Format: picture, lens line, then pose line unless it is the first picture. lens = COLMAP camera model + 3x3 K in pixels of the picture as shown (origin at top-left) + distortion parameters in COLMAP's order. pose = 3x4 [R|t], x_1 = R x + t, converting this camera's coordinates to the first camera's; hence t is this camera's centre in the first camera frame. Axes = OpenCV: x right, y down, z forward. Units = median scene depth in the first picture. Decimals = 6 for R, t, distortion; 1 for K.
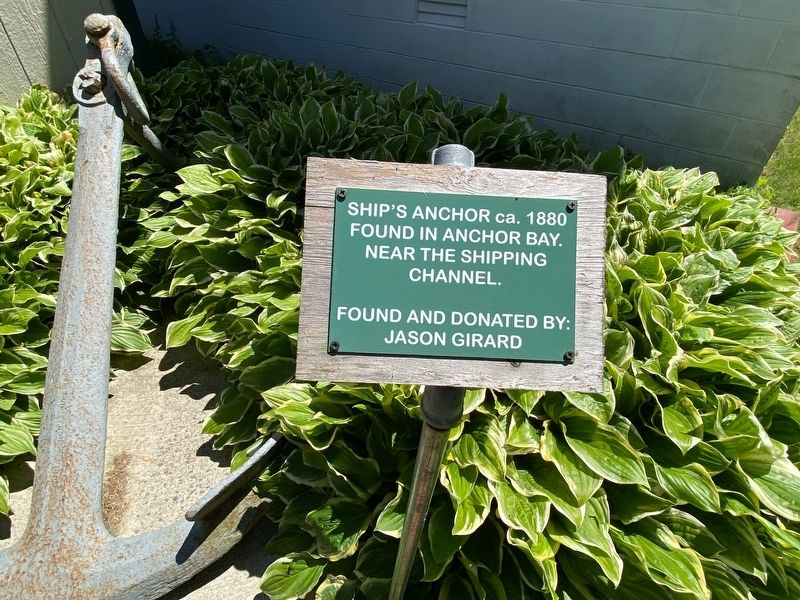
lens RADIAL K [[425.5, 0, 399.5], [0, 425.5, 293.0], [0, 0, 1]] dist [0.002348, -0.001208]
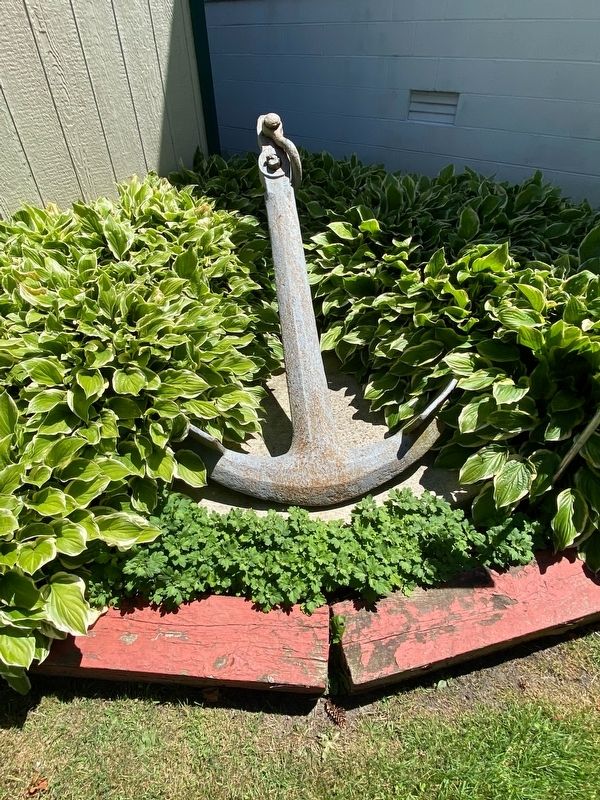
lens RADIAL K [[425.5, 0, 300.0], [0, 425.5, 400.0], [0, 0, 1]] dist [0.002348, -0.001208]
pose [[0.999912, -0.013232, -0.000855, -0.618328], [0.013239, 0.999881, 0.007905, 0.279065], [0.000750, -0.007915, 0.999968, -0.408443]]
